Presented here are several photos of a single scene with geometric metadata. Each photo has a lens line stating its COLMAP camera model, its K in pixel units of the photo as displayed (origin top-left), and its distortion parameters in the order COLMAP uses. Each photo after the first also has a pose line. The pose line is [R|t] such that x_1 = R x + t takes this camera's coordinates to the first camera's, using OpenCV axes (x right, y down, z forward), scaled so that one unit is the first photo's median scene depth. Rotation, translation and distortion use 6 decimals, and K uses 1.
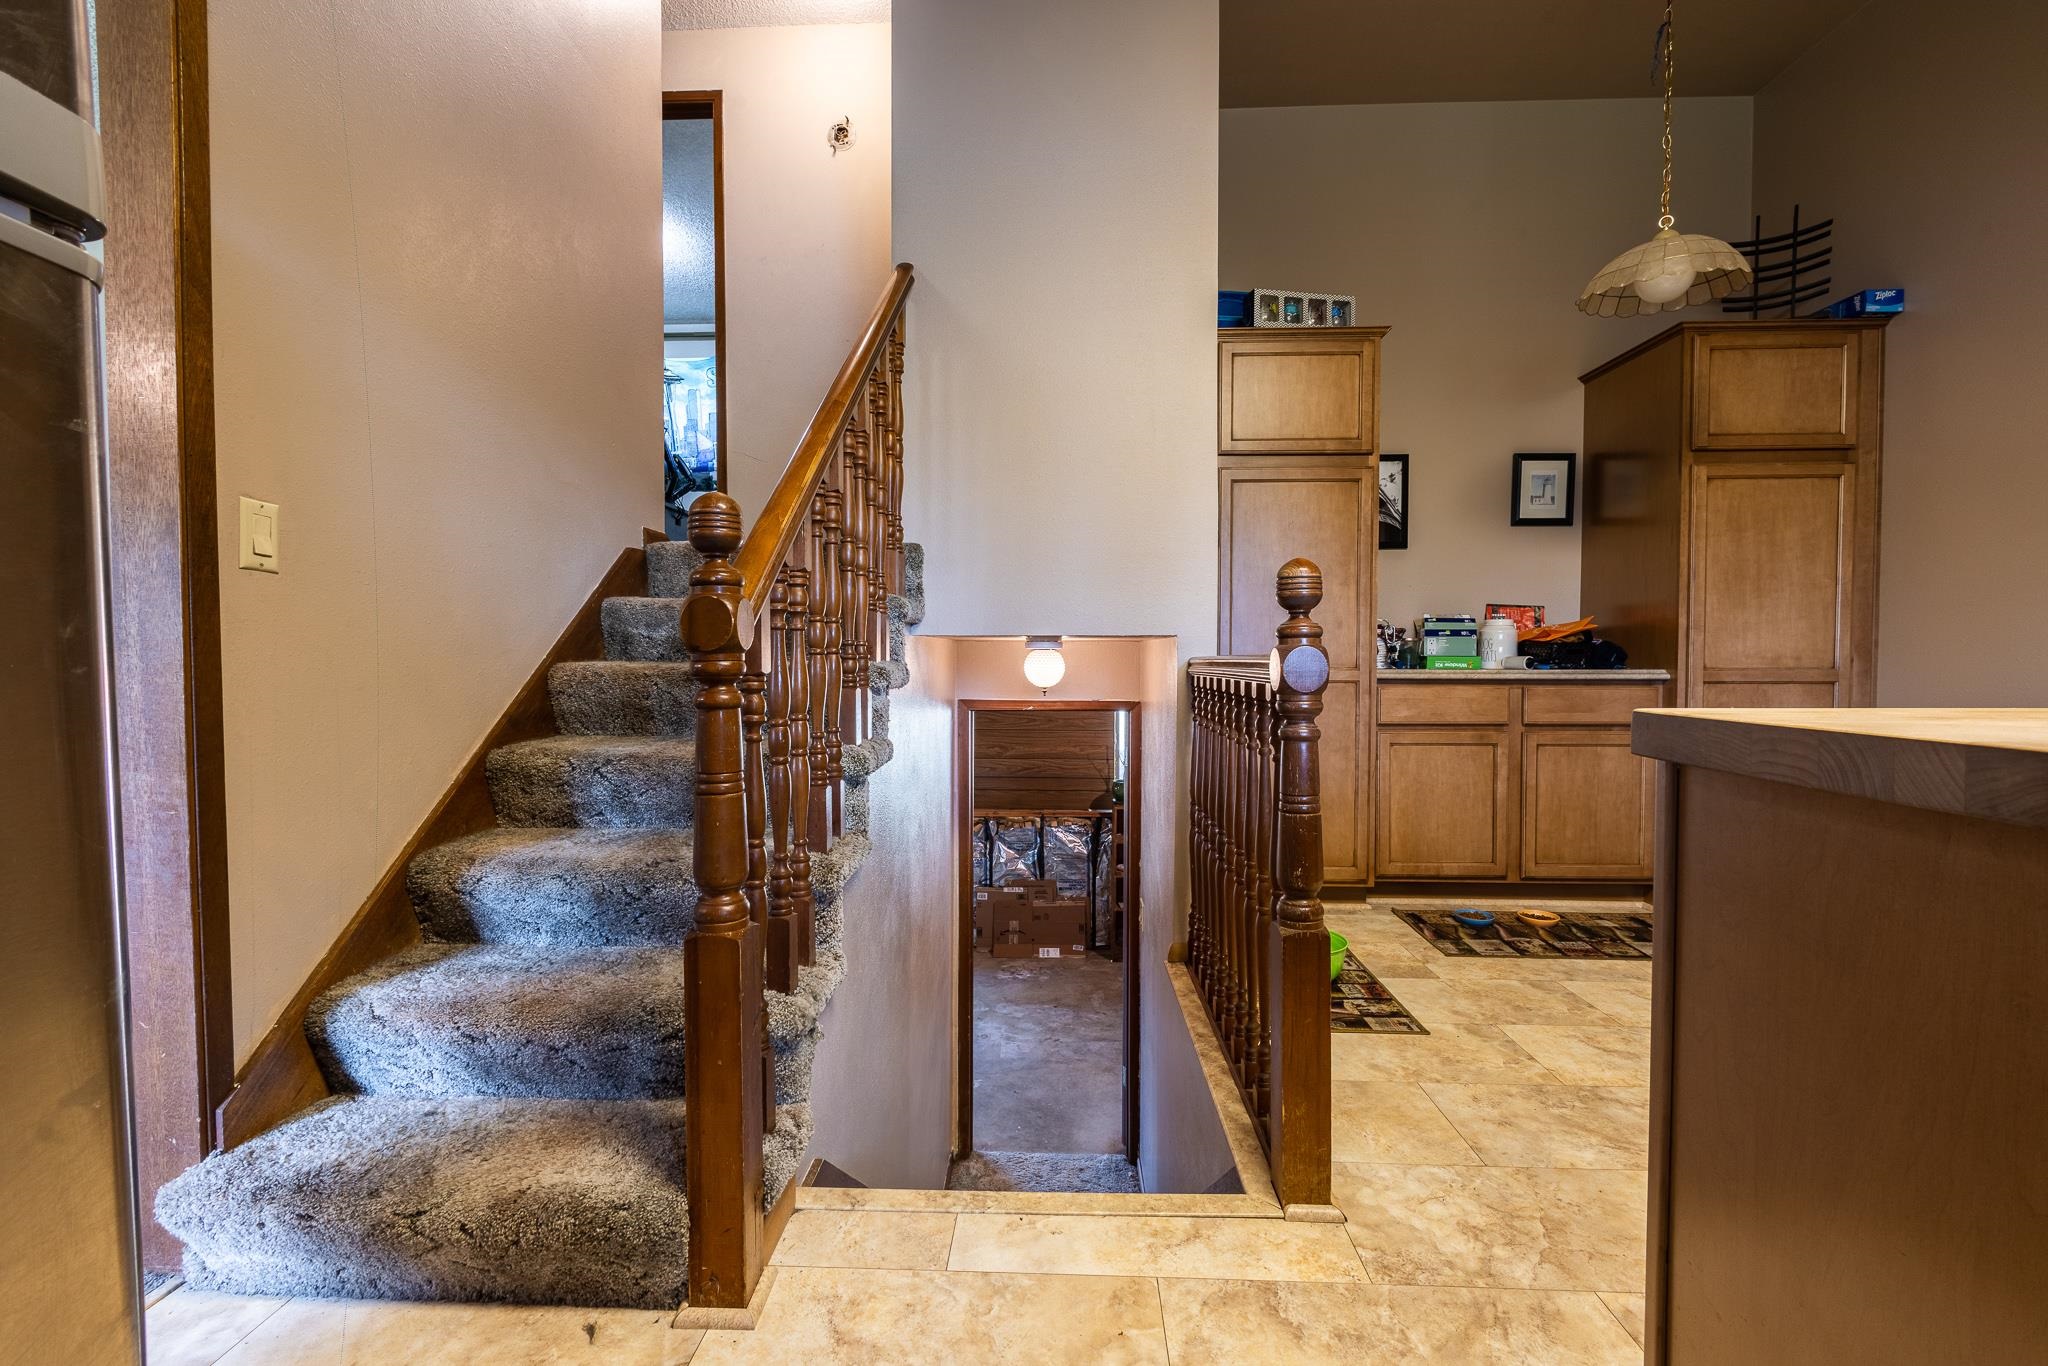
lens RADIAL K [[865.2, 0, 1024.0], [0, 865.2, 683.0], [0, 0, 1]] dist [-0.004348, 0.000375]
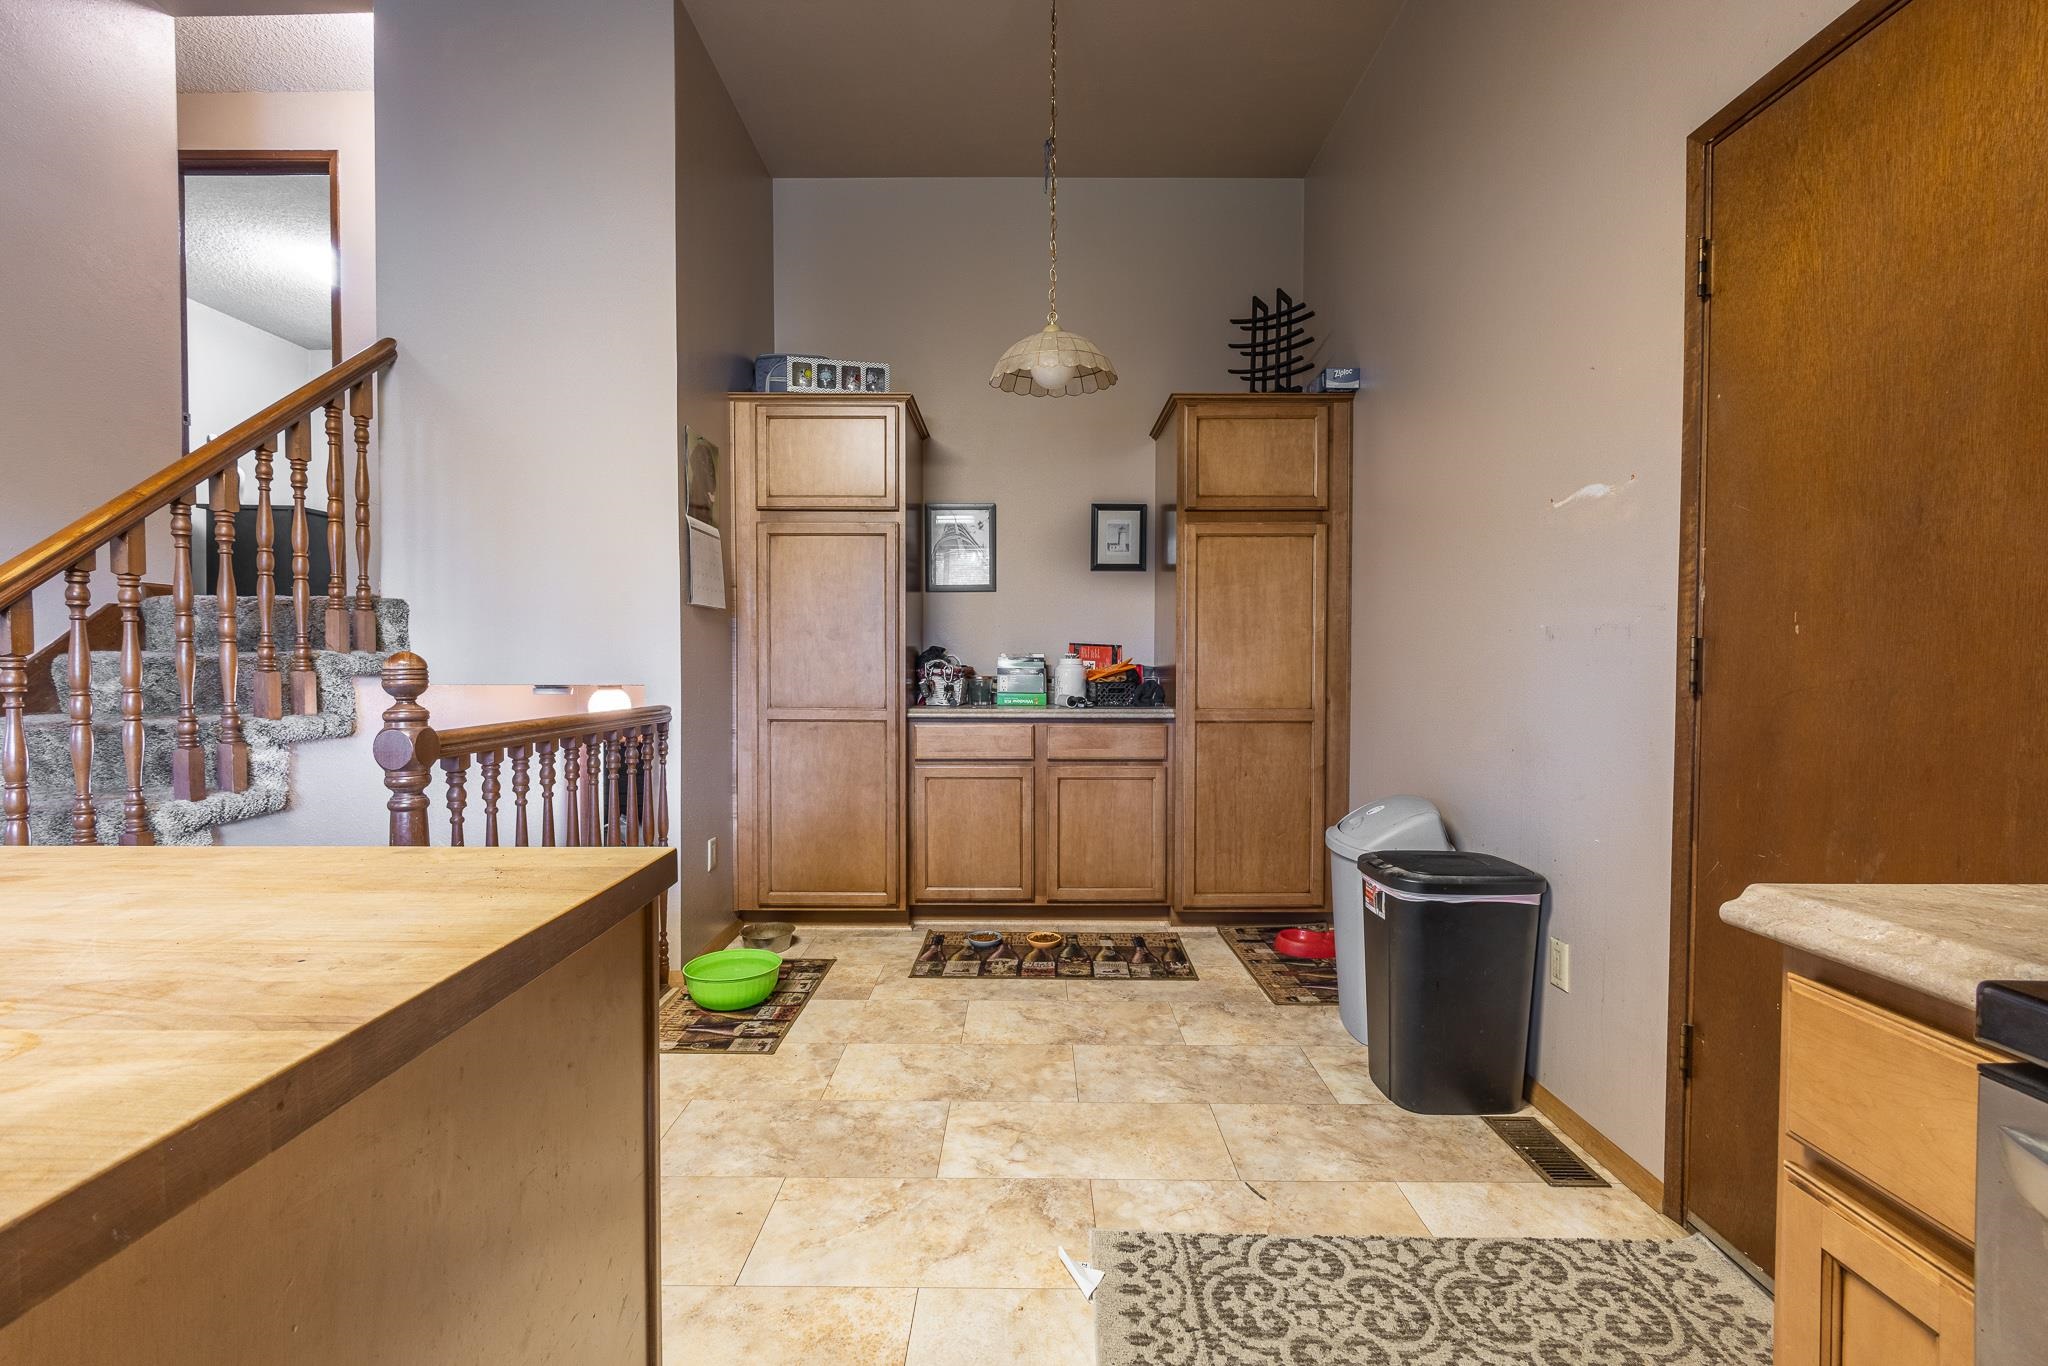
lens RADIAL K [[865.2, 0, 1024.0], [0, 865.2, 683.0], [0, 0, 1]] dist [-0.004348, 0.000375]
pose [[0.999067, -0.000535, 0.043182, 0.524684], [0.000655, 0.999996, -0.002774, -0.047268], [-0.043181, 0.002799, 0.999063, -0.088741]]
